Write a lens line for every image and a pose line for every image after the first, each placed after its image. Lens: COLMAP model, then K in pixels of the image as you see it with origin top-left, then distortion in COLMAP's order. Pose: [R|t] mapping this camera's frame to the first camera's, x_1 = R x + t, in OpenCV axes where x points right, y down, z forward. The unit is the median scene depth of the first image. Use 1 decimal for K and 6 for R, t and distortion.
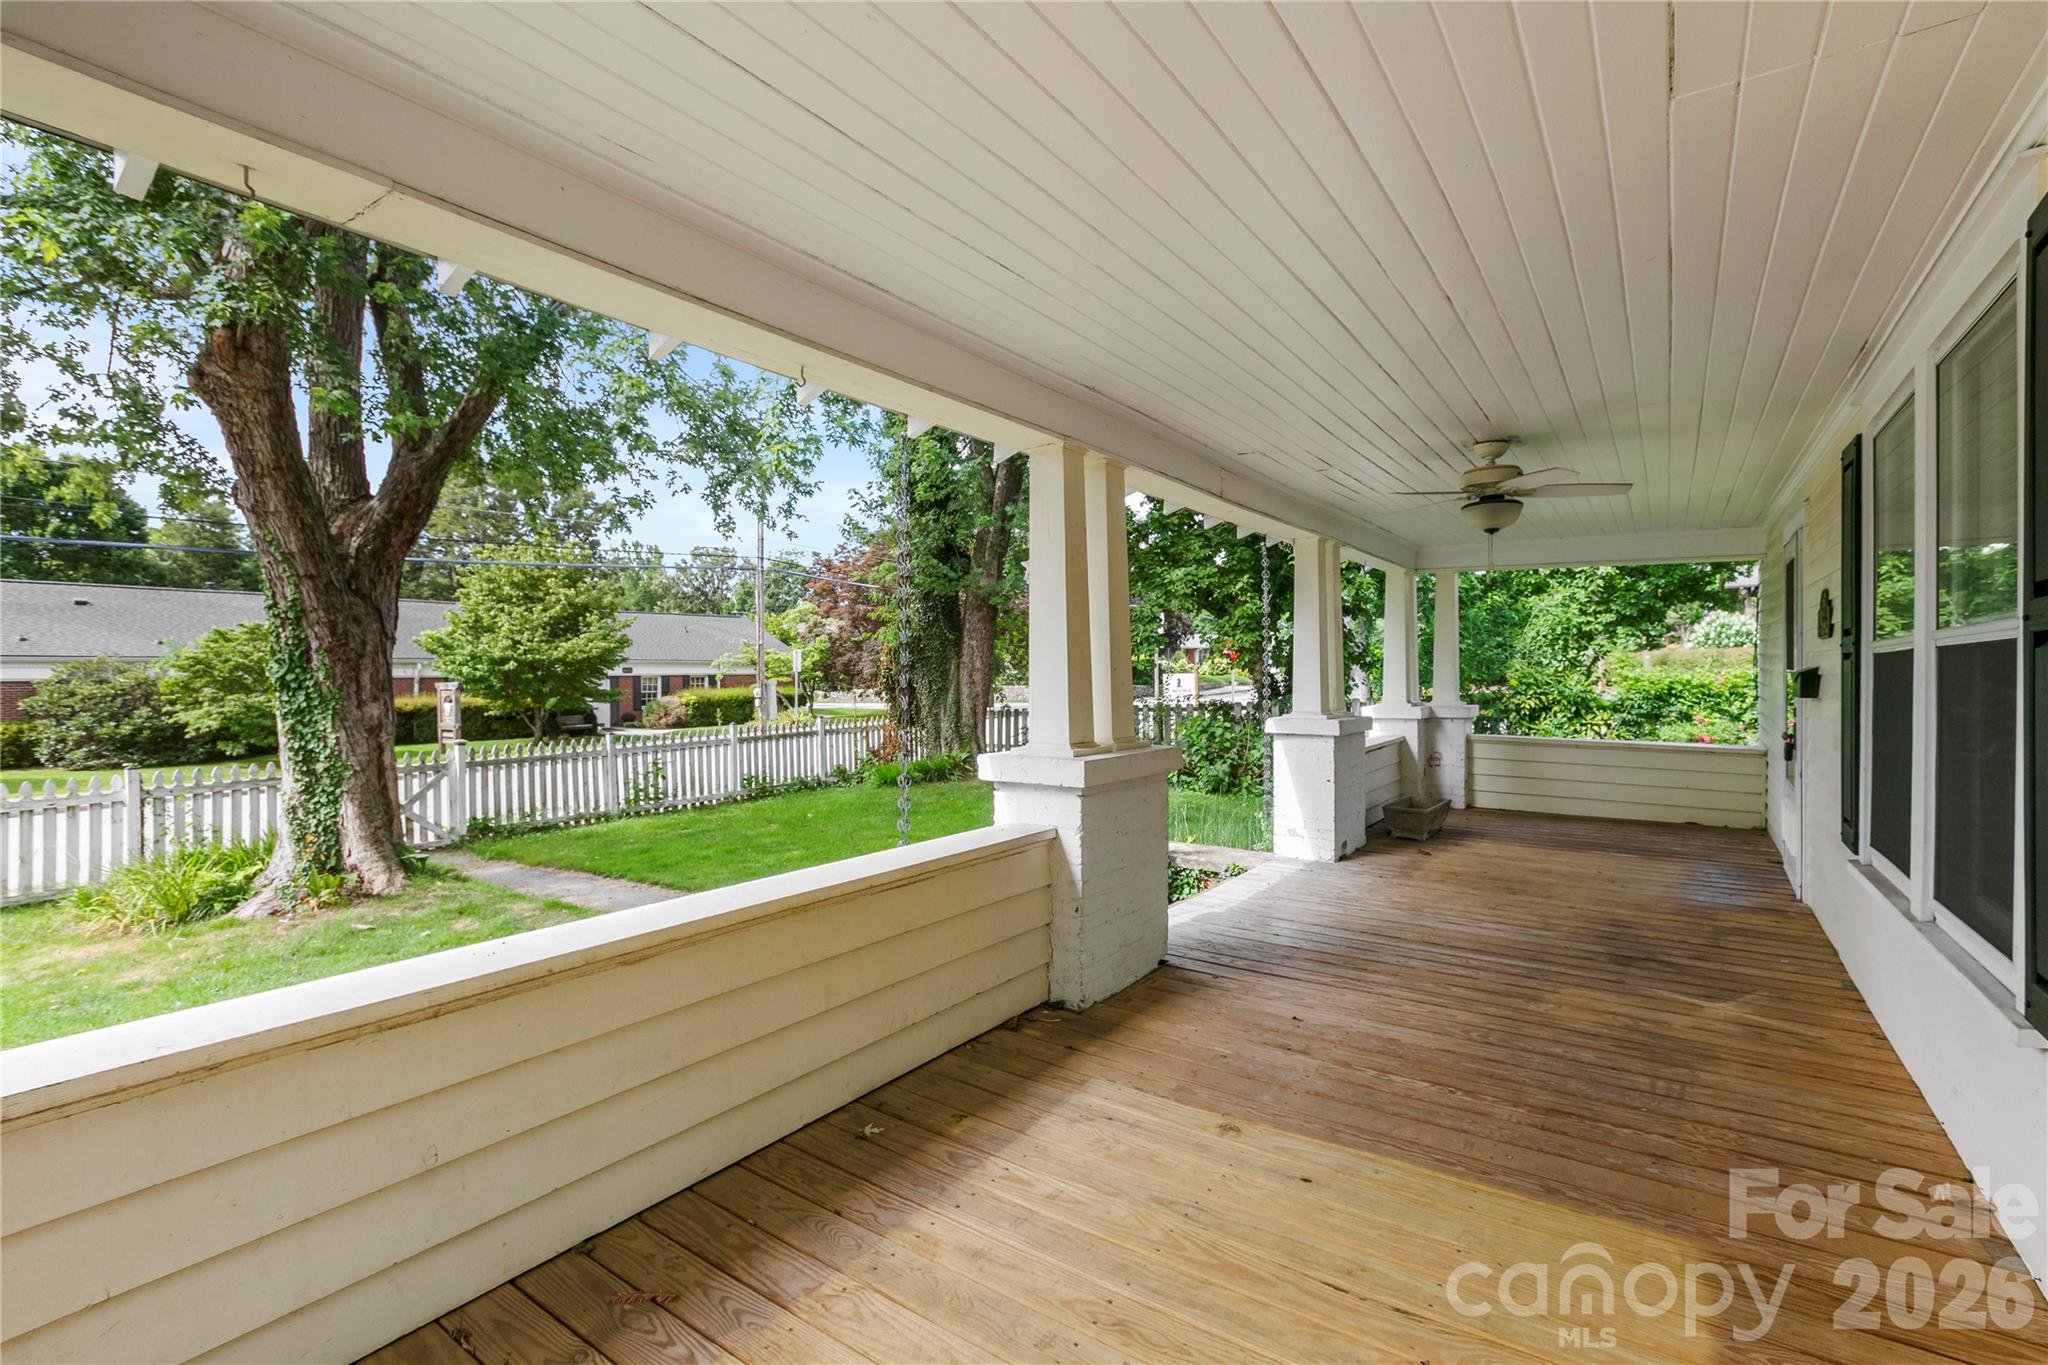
lens RADIAL K [[914.8, 0, 1024.0], [0, 914.8, 682.5], [0, 0, 1]] dist [-0.000541, 0.000002]
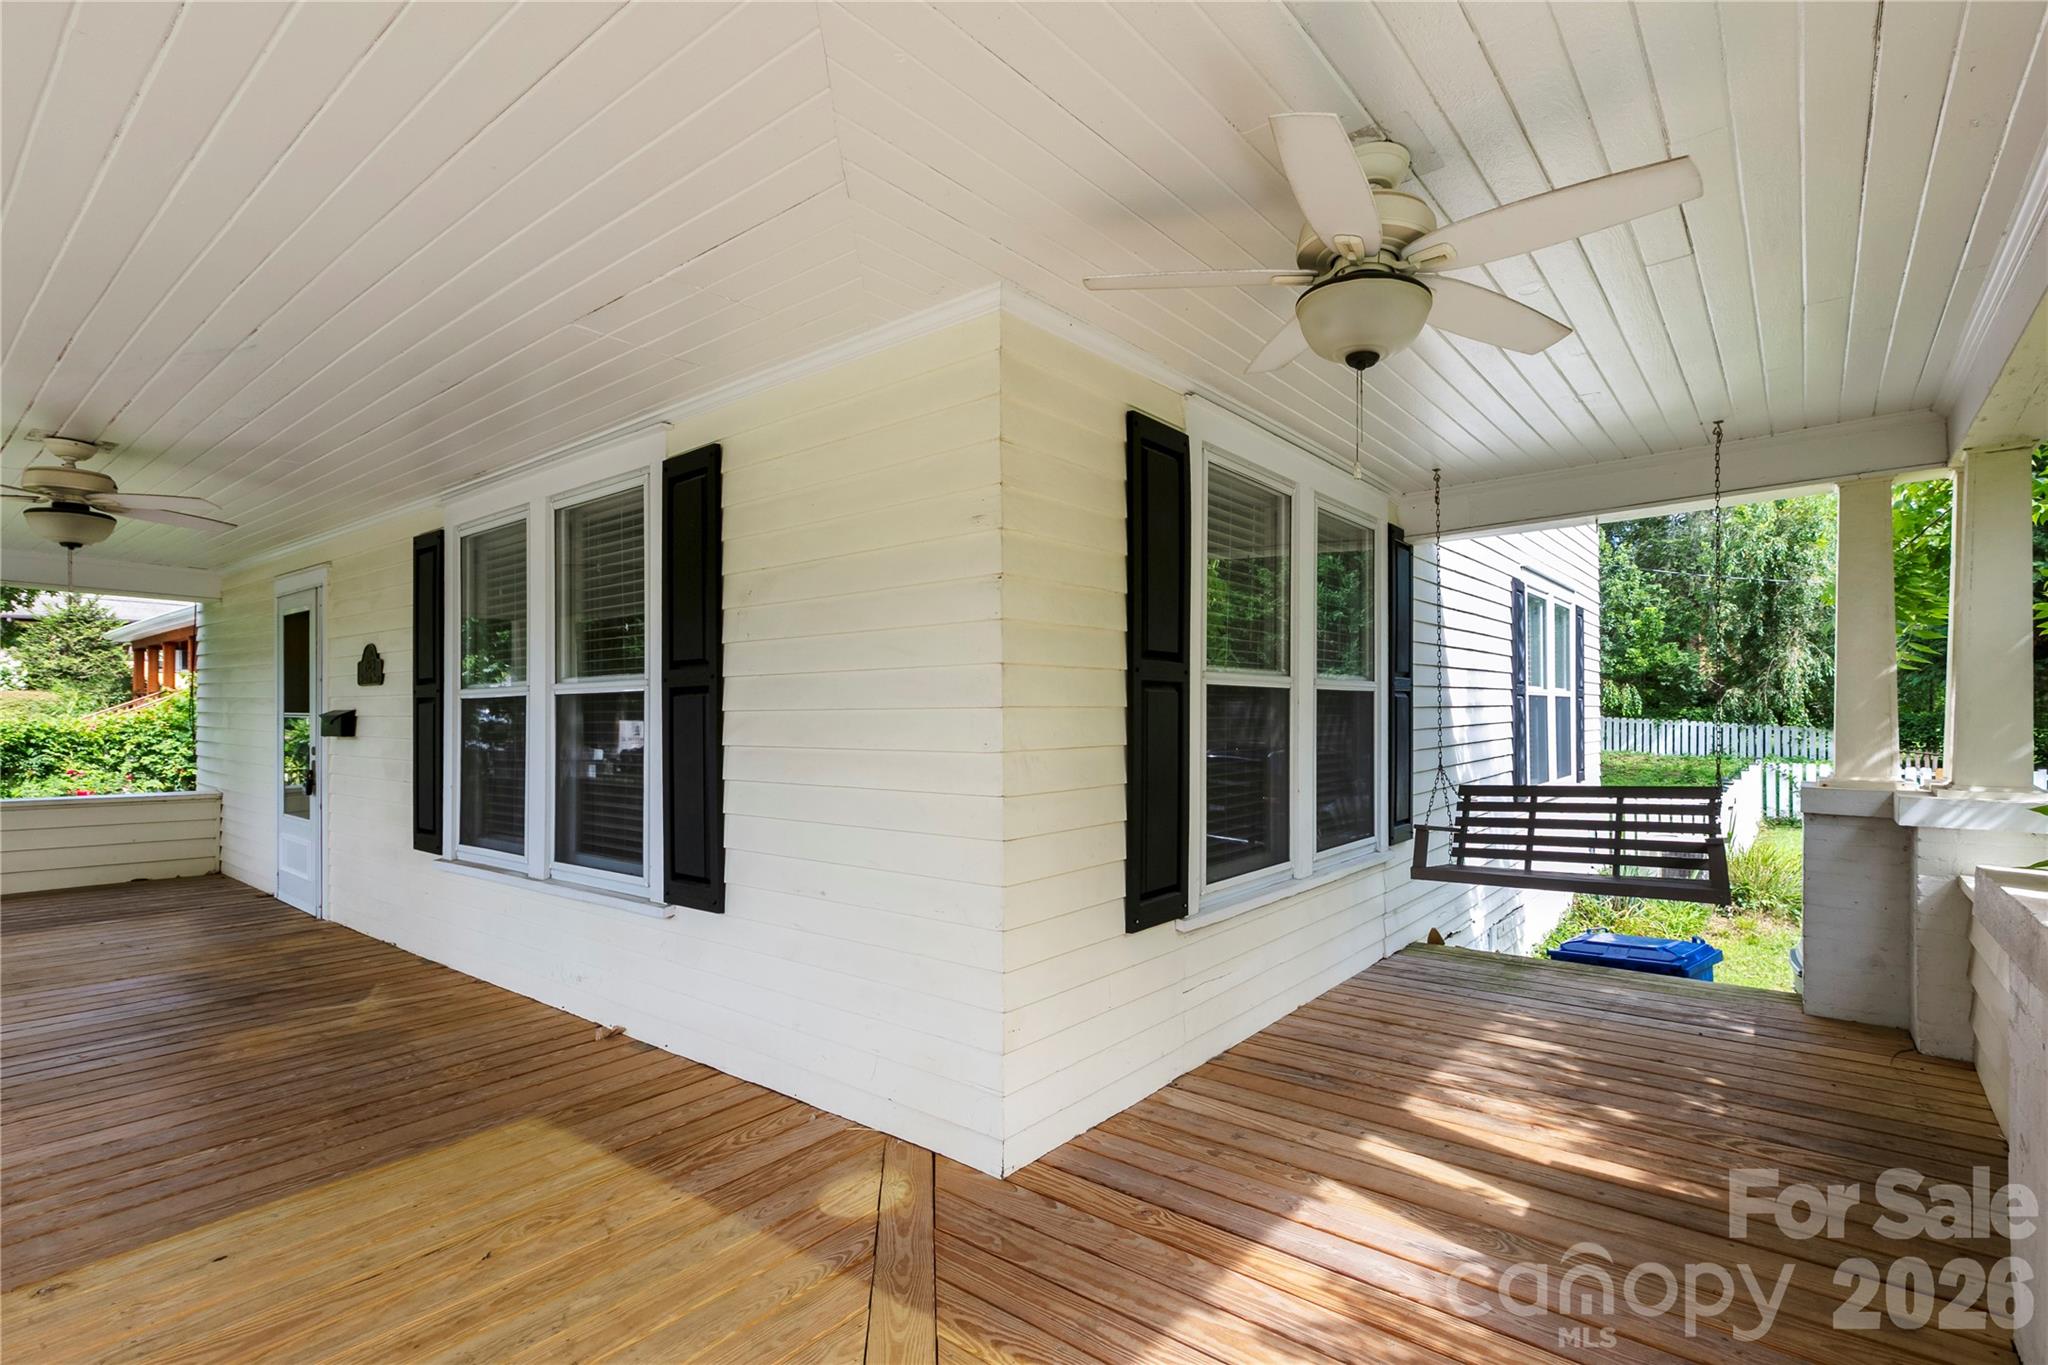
lens RADIAL K [[952.5, 0, 1063.6], [0, 952.5, 699.7], [0, 0, 1]] dist [-0.018515, 0.000241]
pose [[0.037401, 0.017351, 0.999150, -0.406033], [0.015419, 0.999720, -0.017938, 0.008068], [-0.999181, 0.016077, 0.037123, 0.072694]]
